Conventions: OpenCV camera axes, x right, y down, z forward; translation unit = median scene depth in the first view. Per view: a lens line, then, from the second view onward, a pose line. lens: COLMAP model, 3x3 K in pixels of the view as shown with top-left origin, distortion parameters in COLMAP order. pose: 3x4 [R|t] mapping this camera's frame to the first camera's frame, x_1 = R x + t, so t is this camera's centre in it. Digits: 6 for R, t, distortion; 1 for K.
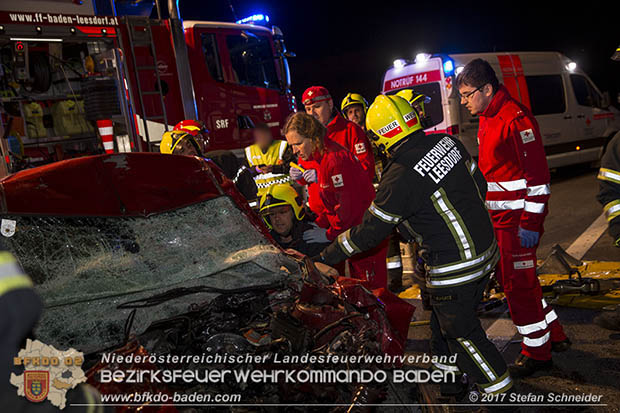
lens RADIAL K [[626.2, 0, 335.2], [0, 626.2, 218.8], [0, 0, 1]] dist [-0.016219, 0.053632]
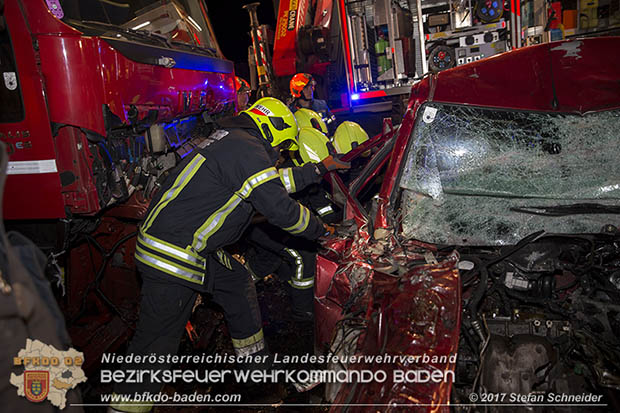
lens RADIAL K [[449.3, 0, 310.0], [0, 449.3, 206.5], [0, 0, 1]] dist [-0.095088, 0.088547]
pose [[0.486317, 0.258972, -0.834524, 0.025205], [-0.045669, 0.961298, 0.271699, -0.012126], [0.872588, -0.094020, 0.479322, 0.151227]]
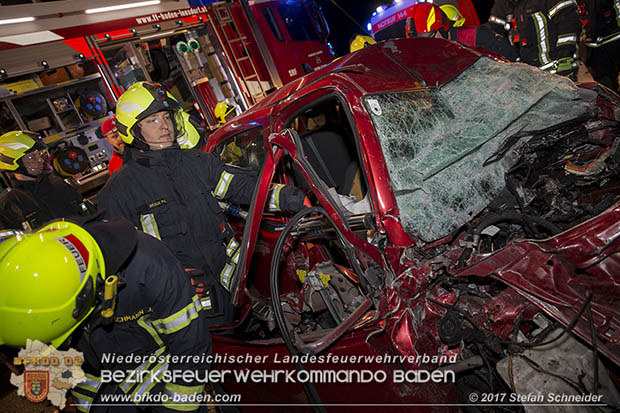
lens RADIAL K [[415.9, 0, 310.0], [0, 415.9, 206.5], [0, 0, 1]] dist [-0.112632, 0.080477]
pose [[0.967560, -0.251621, -0.022684, -0.228194], [0.252431, 0.959185, 0.127450, 0.019342], [-0.010311, -0.129041, 0.991586, 0.127625]]
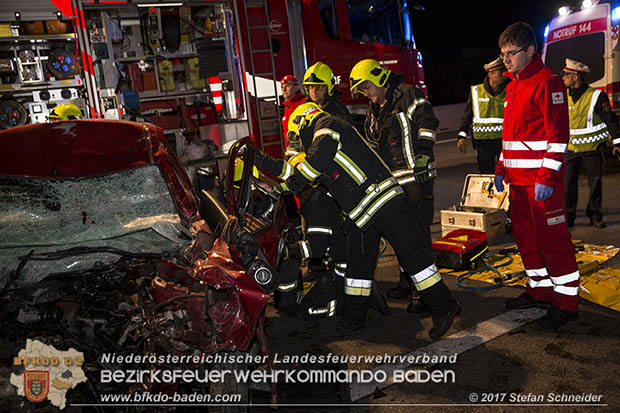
lens RADIAL K [[602.0, 0, 310.0], [0, 602.0, 206.5], [0, 0, 1]] dist [0.006375, 0.036800]
pose [[0.919157, 0.095875, -0.382045, 0.213958], [-0.067399, 0.993902, 0.087267, -0.033095], [0.388082, -0.054462, 0.920014, 0.066719]]
